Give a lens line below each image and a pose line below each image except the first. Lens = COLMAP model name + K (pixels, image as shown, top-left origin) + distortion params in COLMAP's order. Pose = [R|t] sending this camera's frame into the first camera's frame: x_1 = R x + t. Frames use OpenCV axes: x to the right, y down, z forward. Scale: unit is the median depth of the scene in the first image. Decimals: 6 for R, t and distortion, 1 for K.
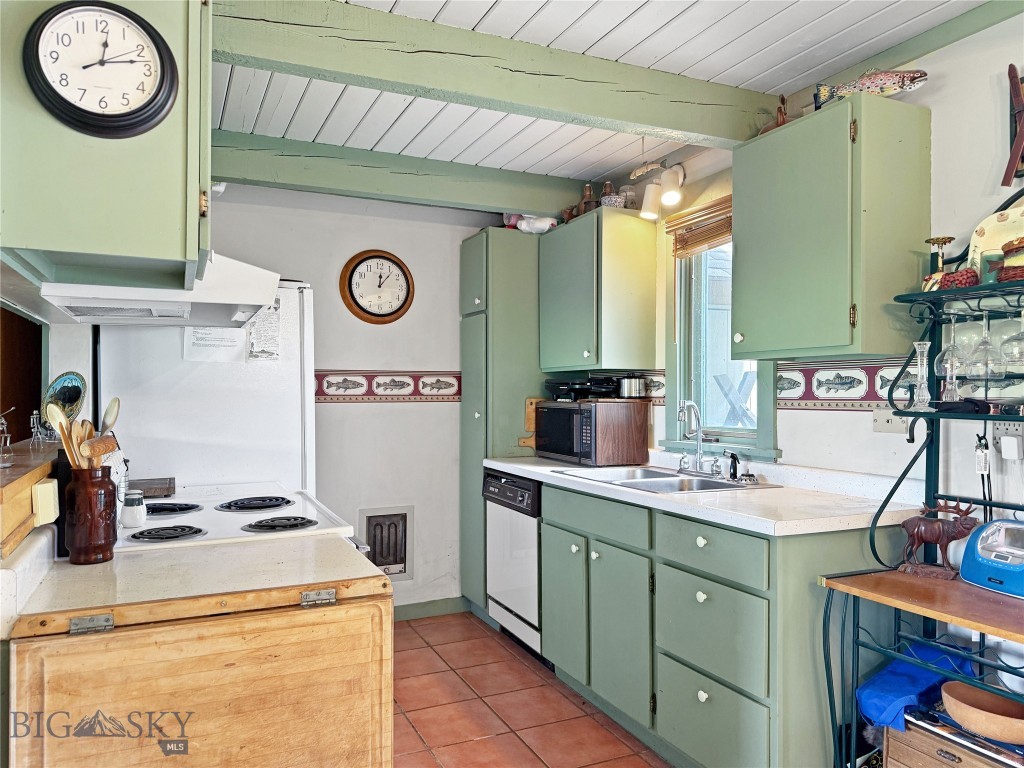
lens RADIAL K [[725.5, 0, 512.0], [0, 725.5, 384.0], [0, 0, 1]] dist [0.057117, -0.064332]
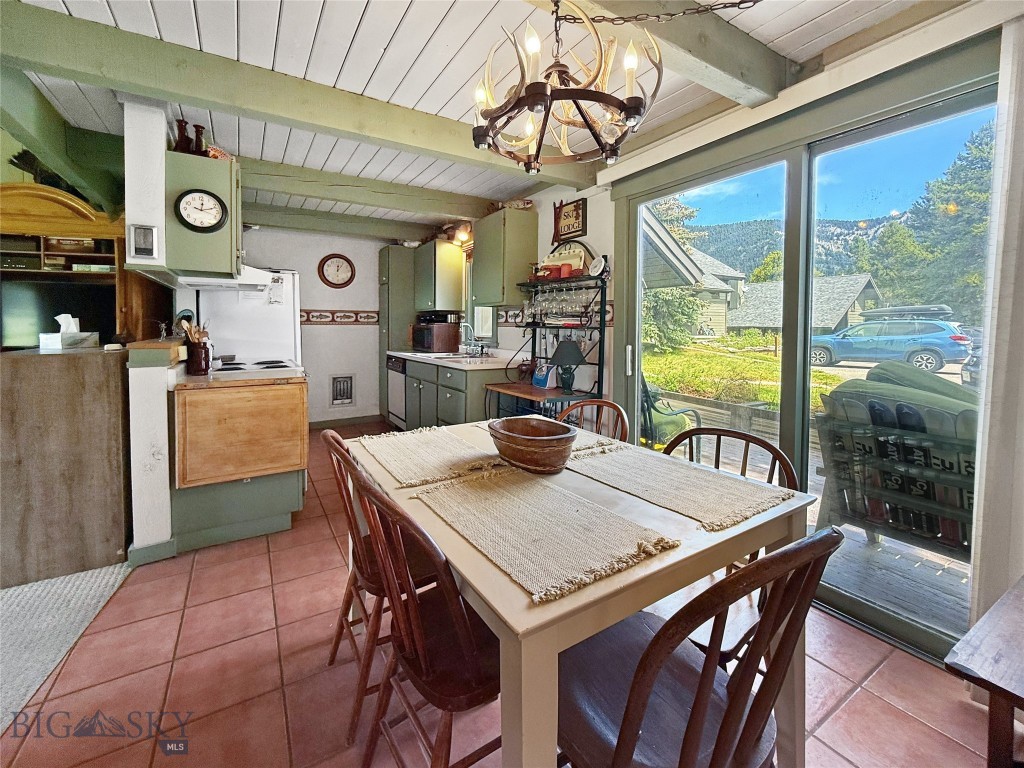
lens RADIAL K [[428.9, 0, 513.0], [0, 428.9, 333.7], [0, 0, 1]] dist [0.016505, 0.000105]
pose [[0.992221, 0.000090, 0.124485, 0.305681], [-0.003921, 0.999526, 0.030531, 0.017727], [-0.124424, -0.030782, 0.991752, -0.583601]]
